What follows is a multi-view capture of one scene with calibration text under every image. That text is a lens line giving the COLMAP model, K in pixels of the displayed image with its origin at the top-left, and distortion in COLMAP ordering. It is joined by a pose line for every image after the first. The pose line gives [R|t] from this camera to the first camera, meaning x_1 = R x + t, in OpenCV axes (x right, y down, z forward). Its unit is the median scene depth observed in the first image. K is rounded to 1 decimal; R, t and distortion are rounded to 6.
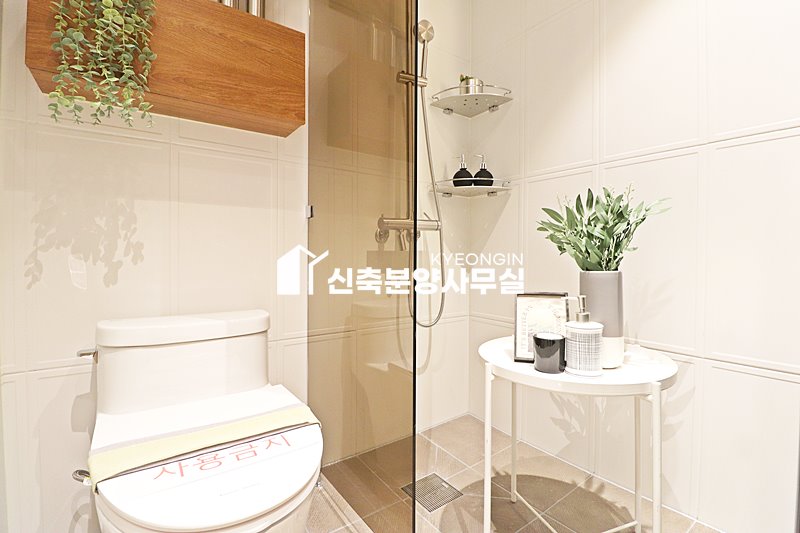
lens RADIAL K [[366.4, 0, 402.3], [0, 366.4, 260.6], [0, 0, 1]] dist [0.000500, -0.014789]
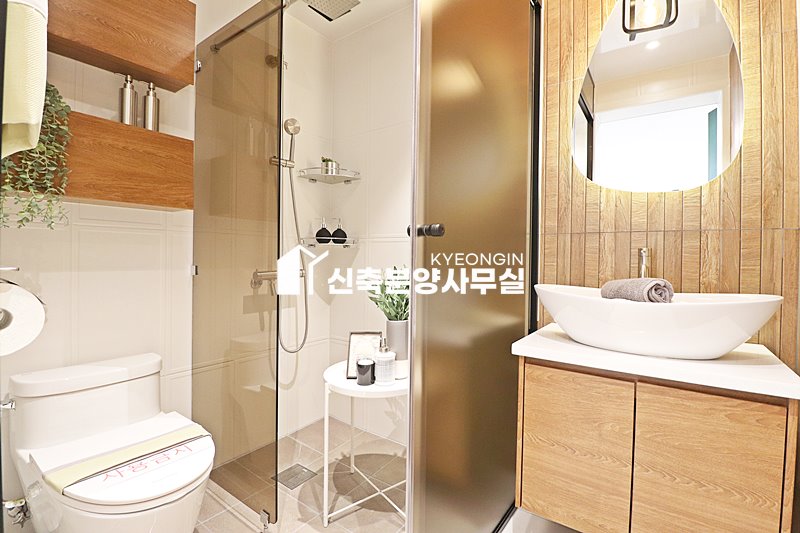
lens RADIAL K [[366.4, 0, 402.3], [0, 366.4, 260.6], [0, 0, 1]] dist [0.000500, -0.014789]
pose [[0.950302, 0.006082, 0.311270, 0.035932], [-0.005299, 0.999980, -0.003362, -0.180871], [-0.311285, 0.001545, 0.950315, -0.447553]]
